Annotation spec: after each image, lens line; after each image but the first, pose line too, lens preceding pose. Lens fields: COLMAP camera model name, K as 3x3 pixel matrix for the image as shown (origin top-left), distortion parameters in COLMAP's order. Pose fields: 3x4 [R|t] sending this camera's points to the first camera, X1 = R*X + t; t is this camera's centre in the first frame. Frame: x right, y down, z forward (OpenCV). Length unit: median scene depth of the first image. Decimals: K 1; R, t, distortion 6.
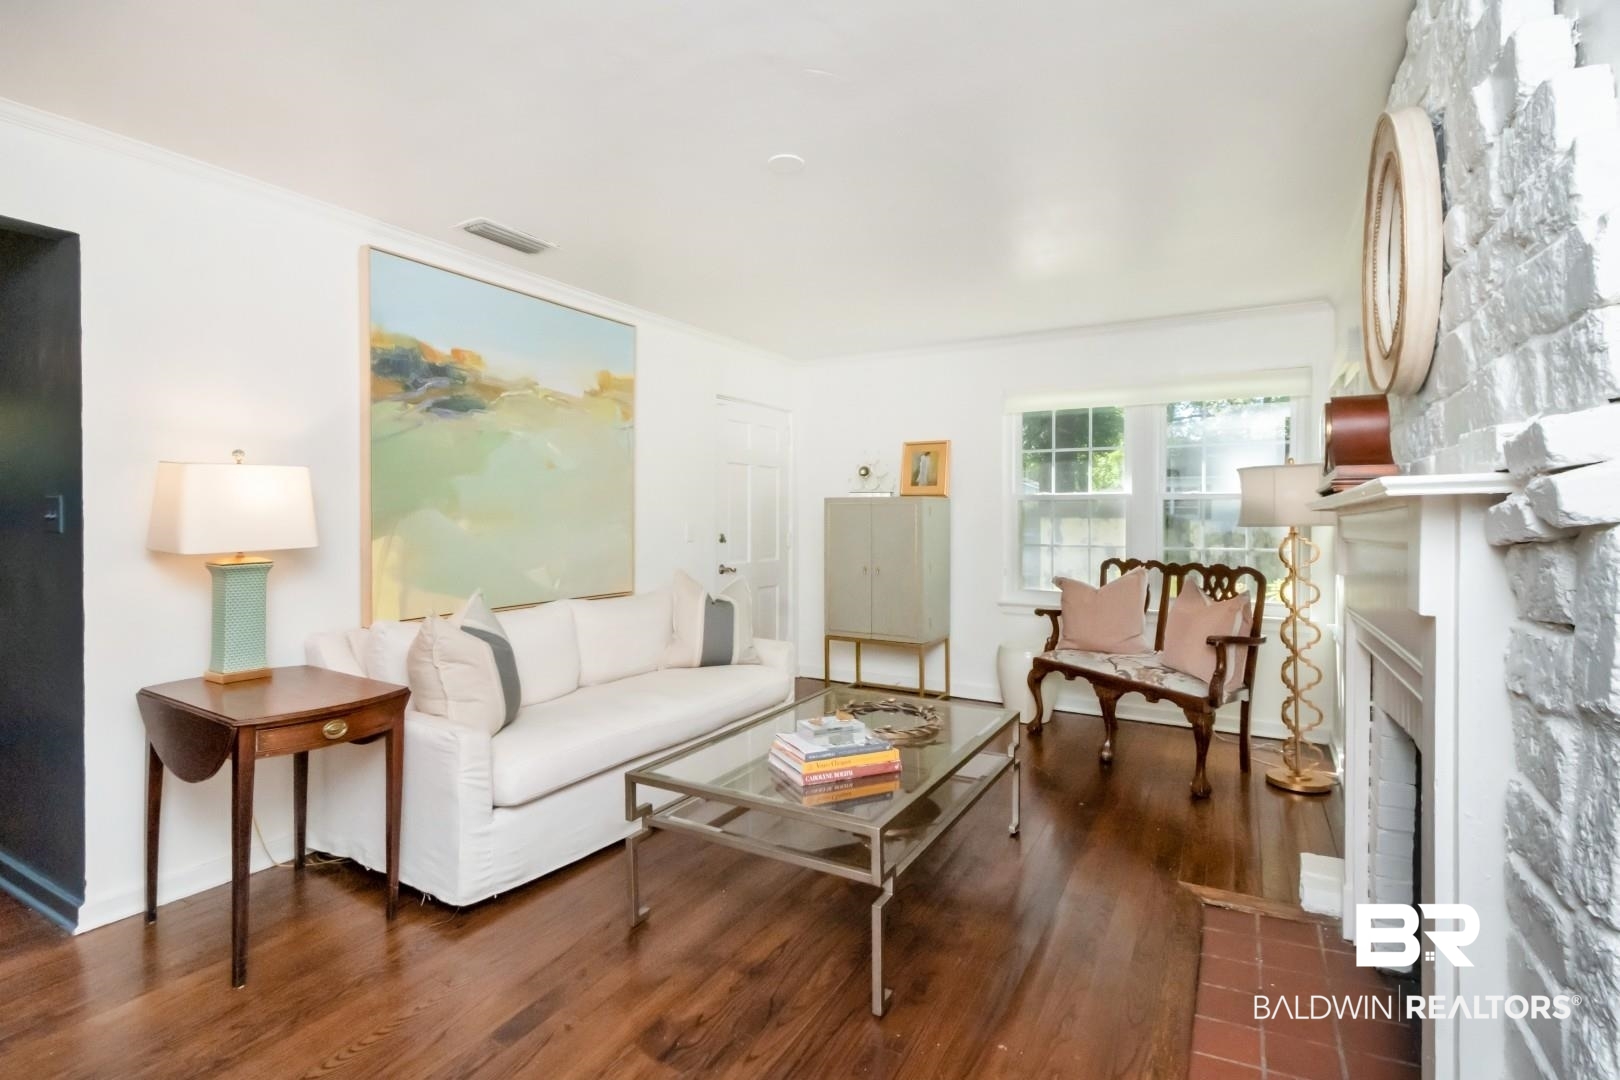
lens RADIAL K [[781.5, 0, 804.4], [0, 781.5, 533.6], [0, 0, 1]] dist [0.015703, -0.001329]
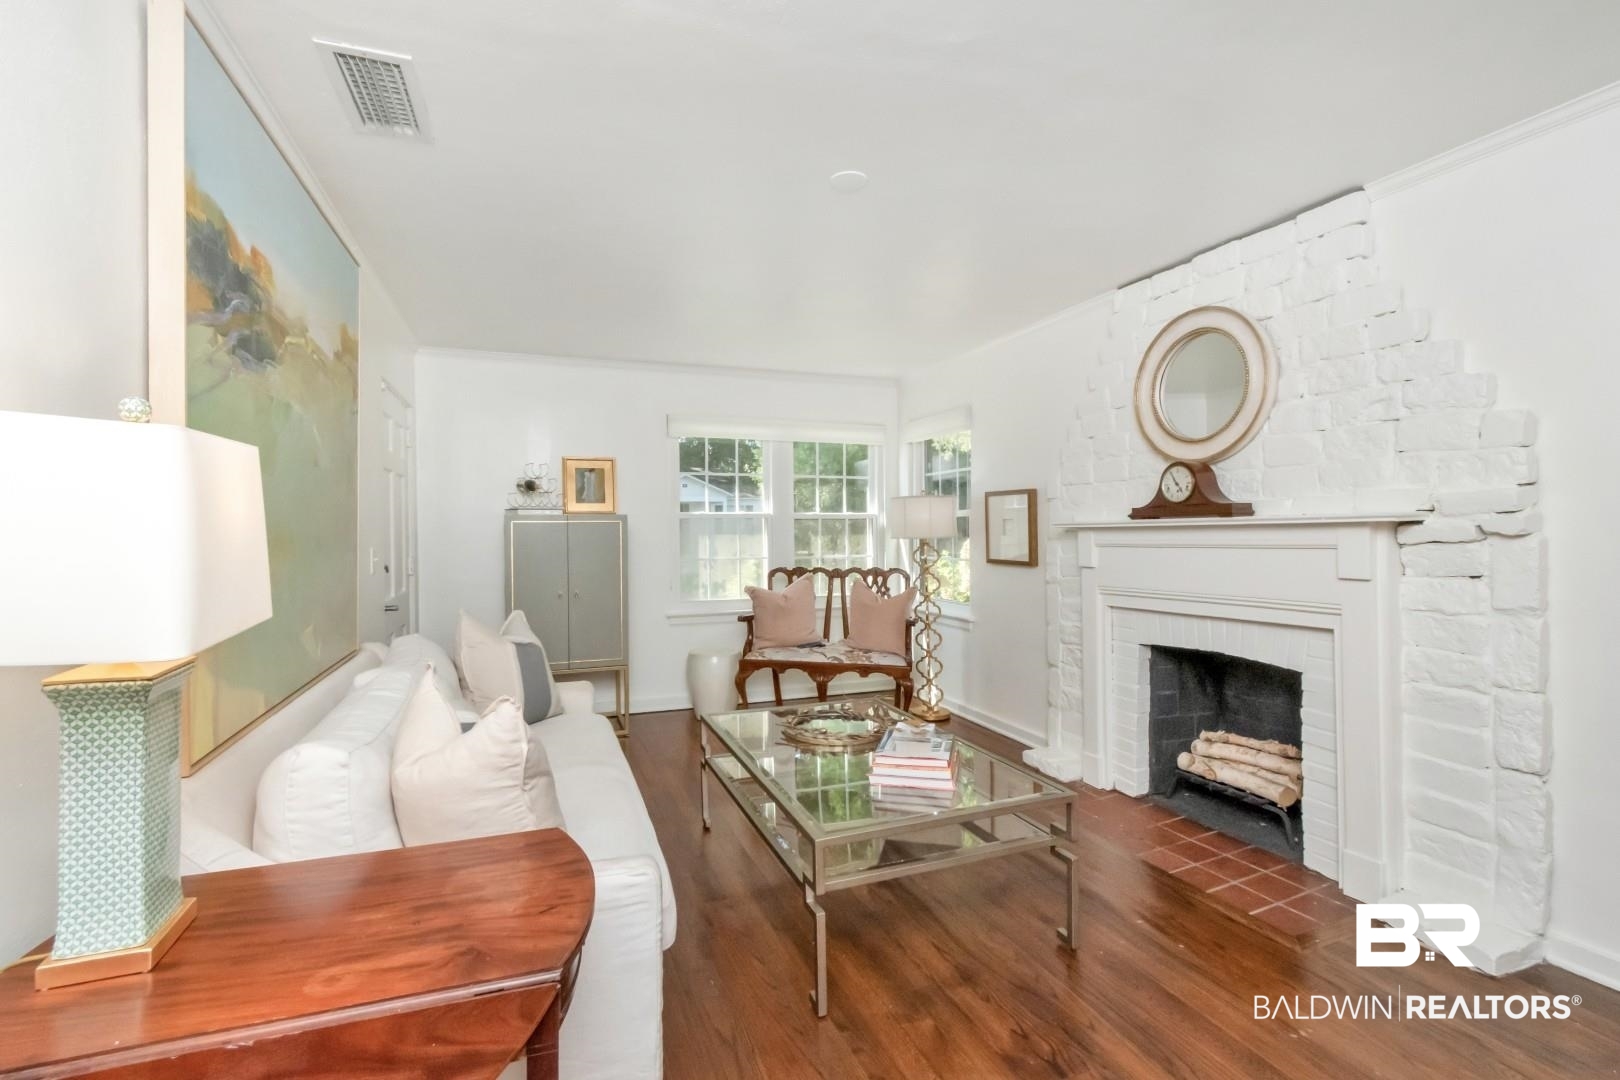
lens RADIAL K [[731.6, 0, 801.3], [0, 731.6, 540.8], [0, 0, 1]] dist [-0.002815, -0.001239]
pose [[0.620684, -0.020029, 0.783805, -0.513540], [0.028854, 0.999580, 0.002693, -0.012821], [-0.783529, 0.020945, 0.621002, 0.310244]]
